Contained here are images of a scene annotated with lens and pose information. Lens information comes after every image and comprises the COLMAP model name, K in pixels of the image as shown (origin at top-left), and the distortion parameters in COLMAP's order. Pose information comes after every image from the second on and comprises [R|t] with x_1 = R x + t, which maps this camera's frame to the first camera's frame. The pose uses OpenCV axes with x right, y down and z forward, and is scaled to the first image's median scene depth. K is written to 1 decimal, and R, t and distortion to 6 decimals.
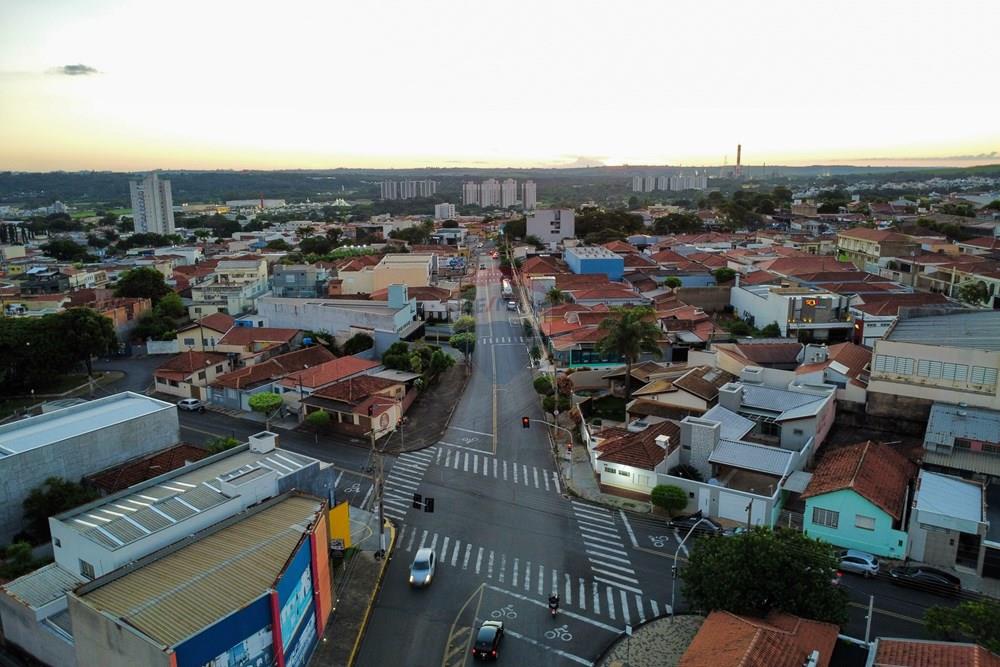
lens RADIAL K [[730.2, 0, 497.5], [0, 730.2, 332.9], [0, 0, 1]] dist [-0.029835, -0.009706]
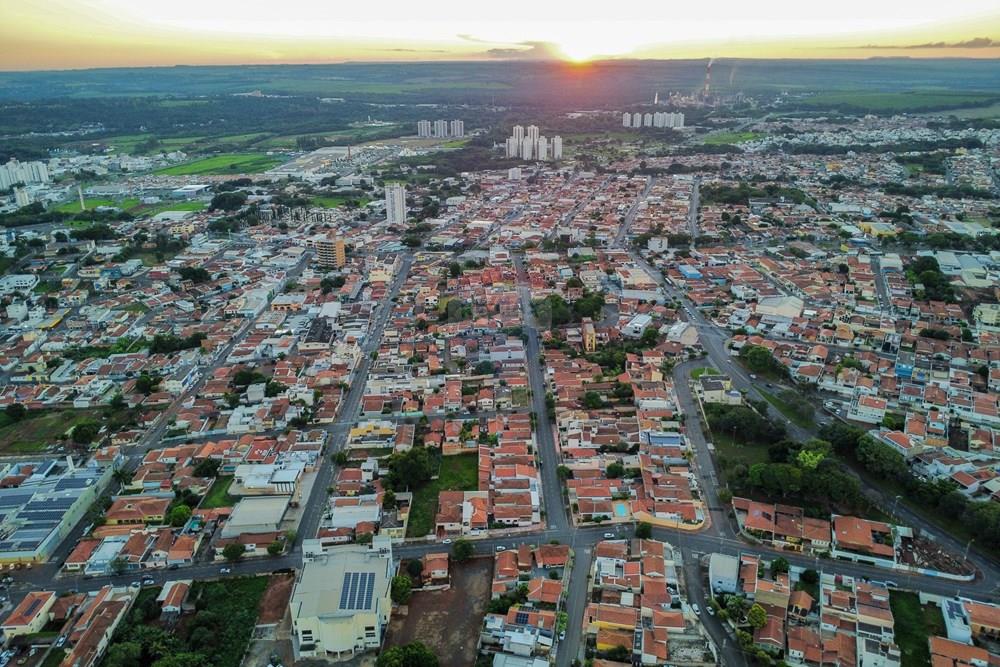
lens RADIAL K [[730.2, 0, 497.5], [0, 730.2, 332.9], [0, 0, 1]] dist [-0.029835, -0.009706]
pose [[0.998363, -0.016284, 0.054823, -1.207184], [0.008531, 0.990286, 0.138784, -0.370204], [-0.056551, -0.138089, 0.988804, -2.989209]]
